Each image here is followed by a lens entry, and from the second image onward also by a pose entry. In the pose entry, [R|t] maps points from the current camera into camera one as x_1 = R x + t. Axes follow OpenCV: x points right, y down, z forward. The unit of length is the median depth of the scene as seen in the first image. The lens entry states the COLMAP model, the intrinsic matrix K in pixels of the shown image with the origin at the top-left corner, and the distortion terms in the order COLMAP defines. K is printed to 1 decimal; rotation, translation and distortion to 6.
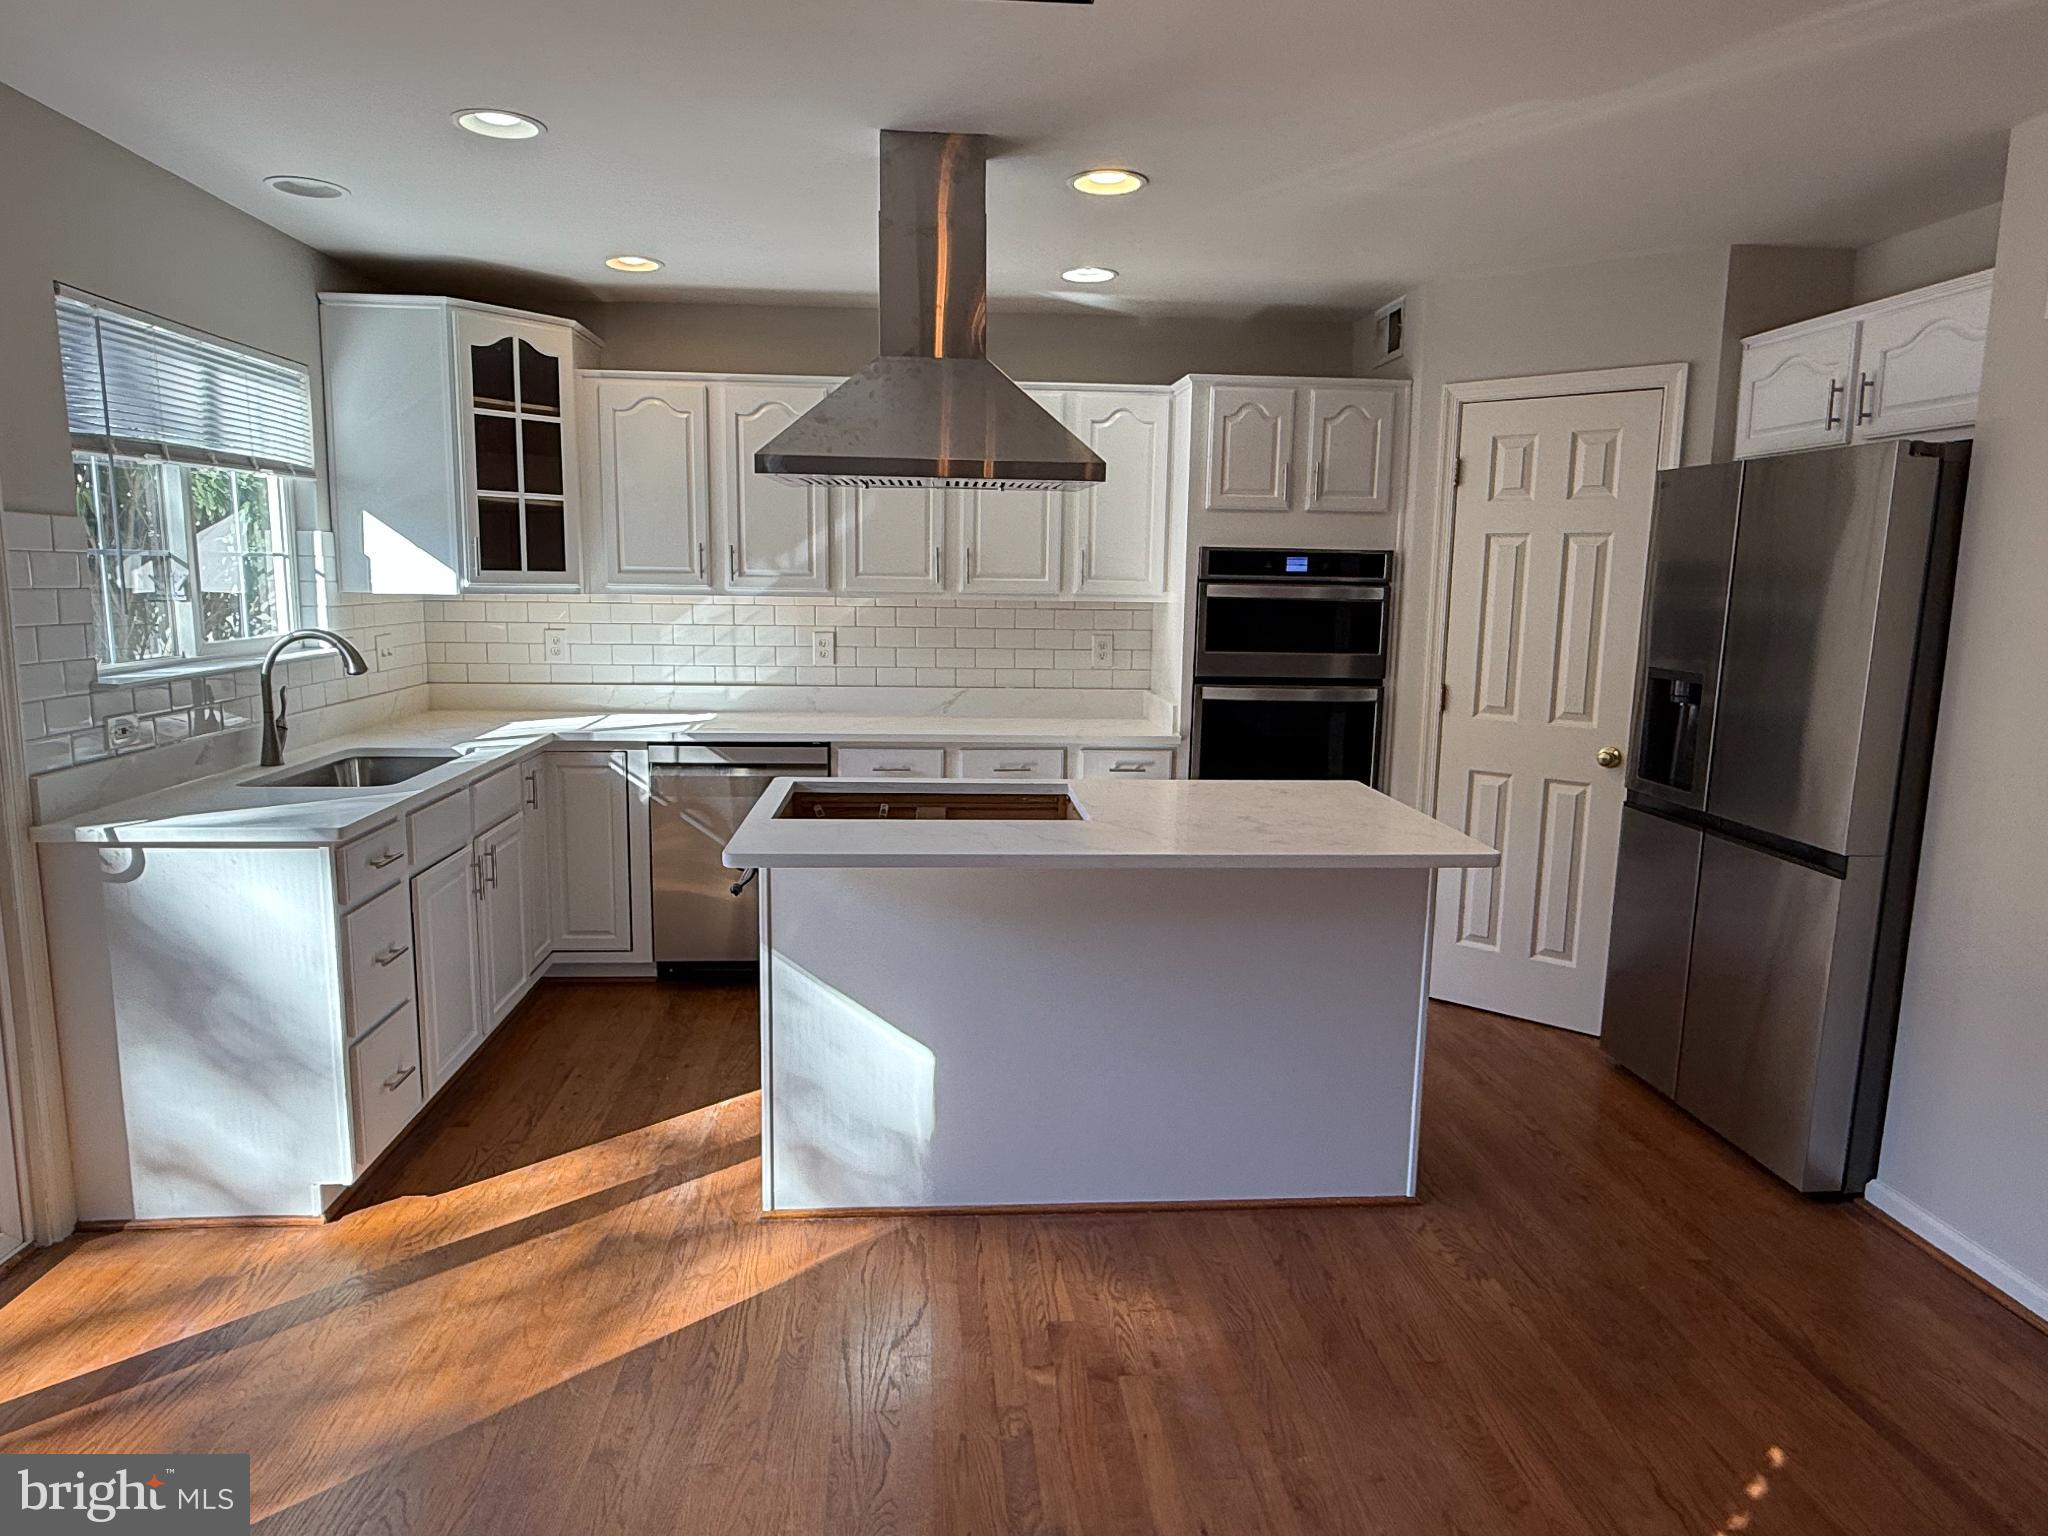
lens RADIAL K [[1274.6, 0, 1024.0], [0, 1274.6, 768.0], [0, 0, 1]] dist [0.001873, 0.001060]
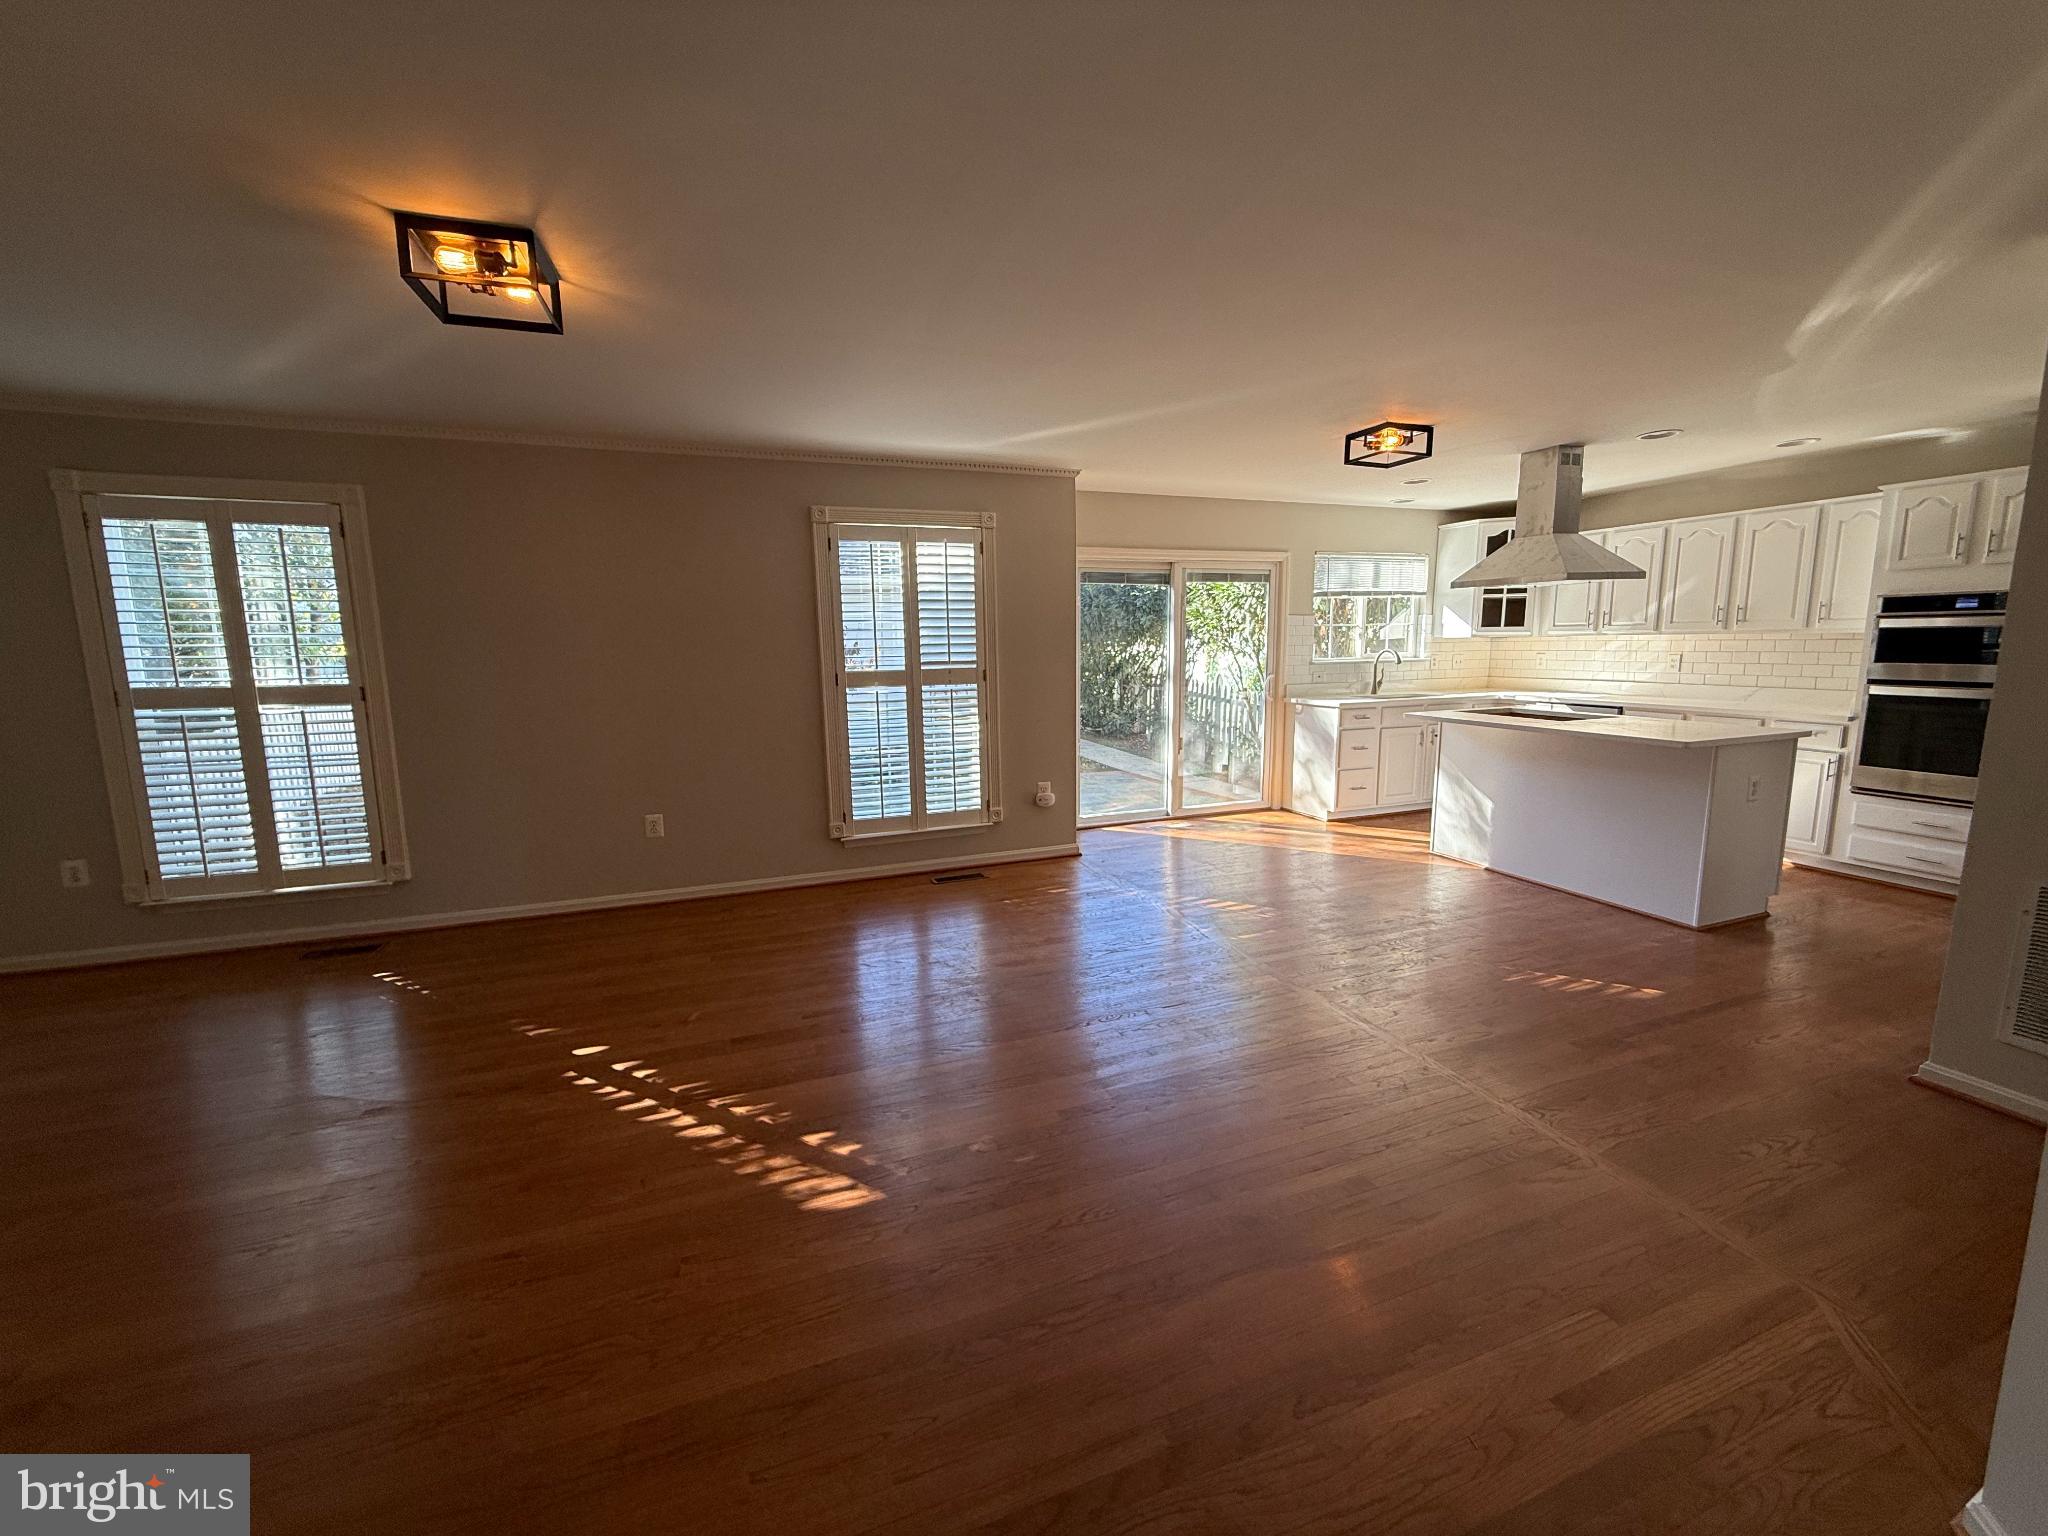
lens RADIAL K [[811.9, 0, 1020.7], [0, 811.9, 762.6], [0, 0, 1]] dist [-0.000210, -0.000494]
pose [[0.276621, 0.122931, -0.953084, 0.839292], [-0.127067, 0.987755, 0.090524, 0.073665], [0.952541, 0.096065, 0.288855, -0.271296]]
